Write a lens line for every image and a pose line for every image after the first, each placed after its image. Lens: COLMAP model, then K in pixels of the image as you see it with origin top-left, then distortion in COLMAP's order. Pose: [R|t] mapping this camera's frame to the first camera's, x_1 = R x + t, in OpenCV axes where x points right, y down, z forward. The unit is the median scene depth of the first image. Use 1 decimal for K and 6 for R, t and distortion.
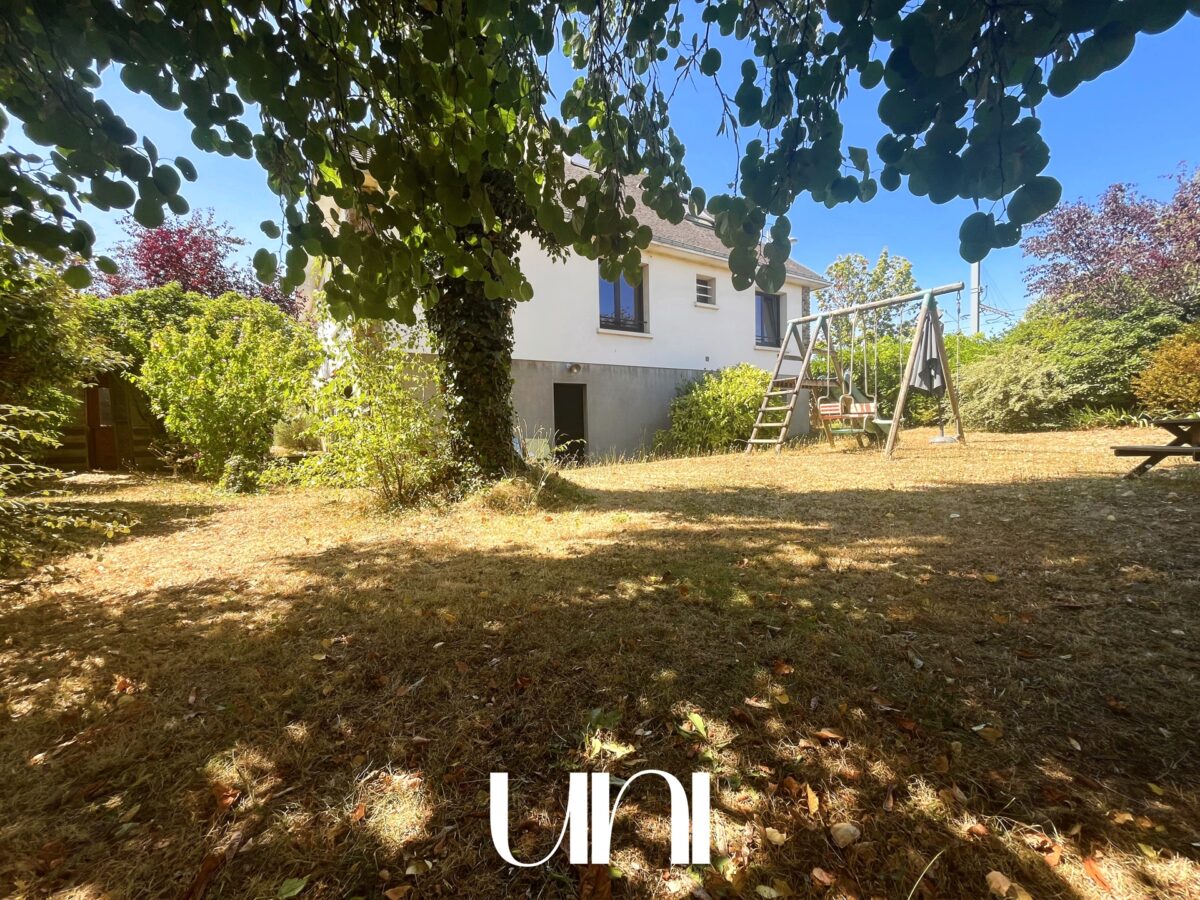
lens RADIAL K [[482.3, 0, 599.4], [0, 482.3, 446.0], [0, 0, 1]] dist [-0.000418, -0.000050]
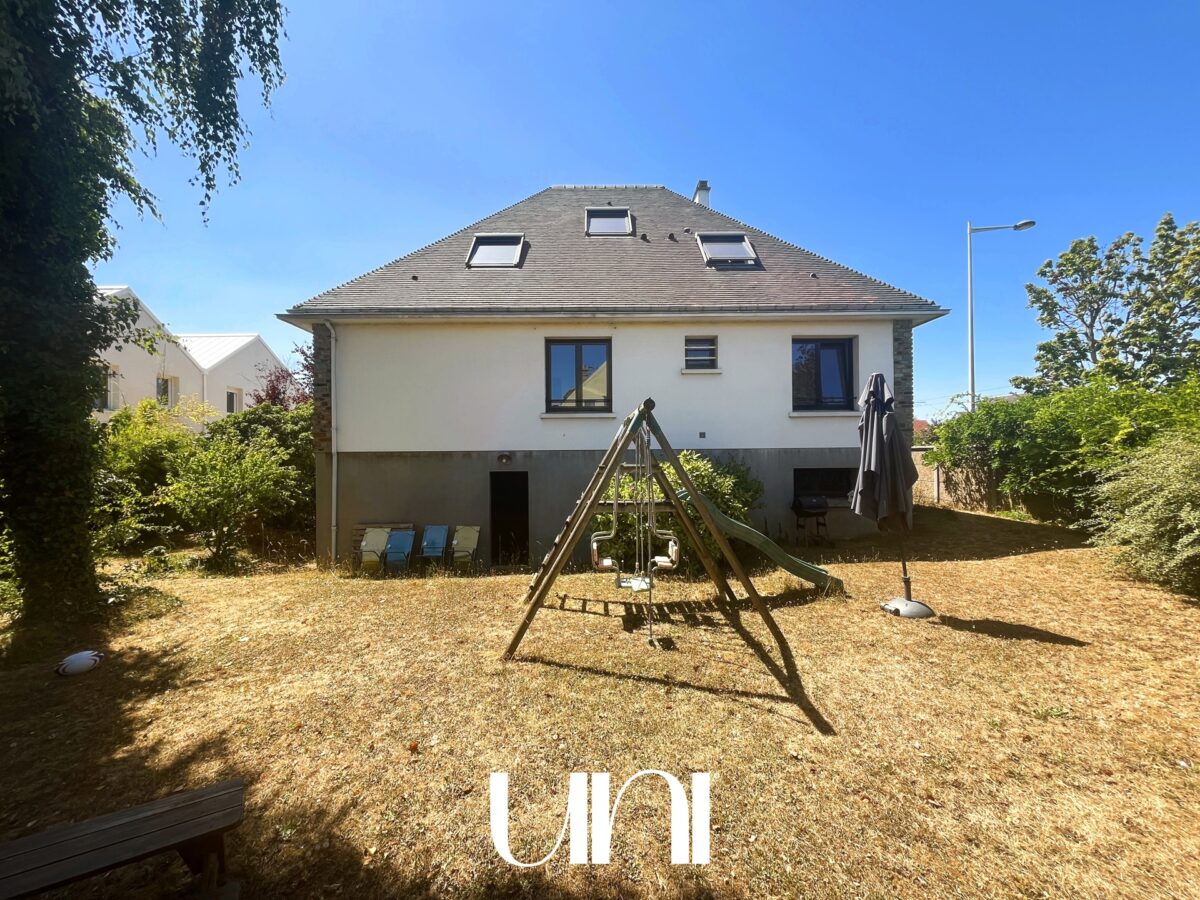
lens RADIAL K [[482.3, 0, 600.2], [0, 482.3, 451.4], [0, 0, 1]] dist [-0.000418, -0.000050]
pose [[0.831310, 0.008341, -0.555747, 0.541345], [-0.037439, 0.998457, -0.041017, -0.117902], [0.554547, 0.054905, 0.830339, 0.245873]]
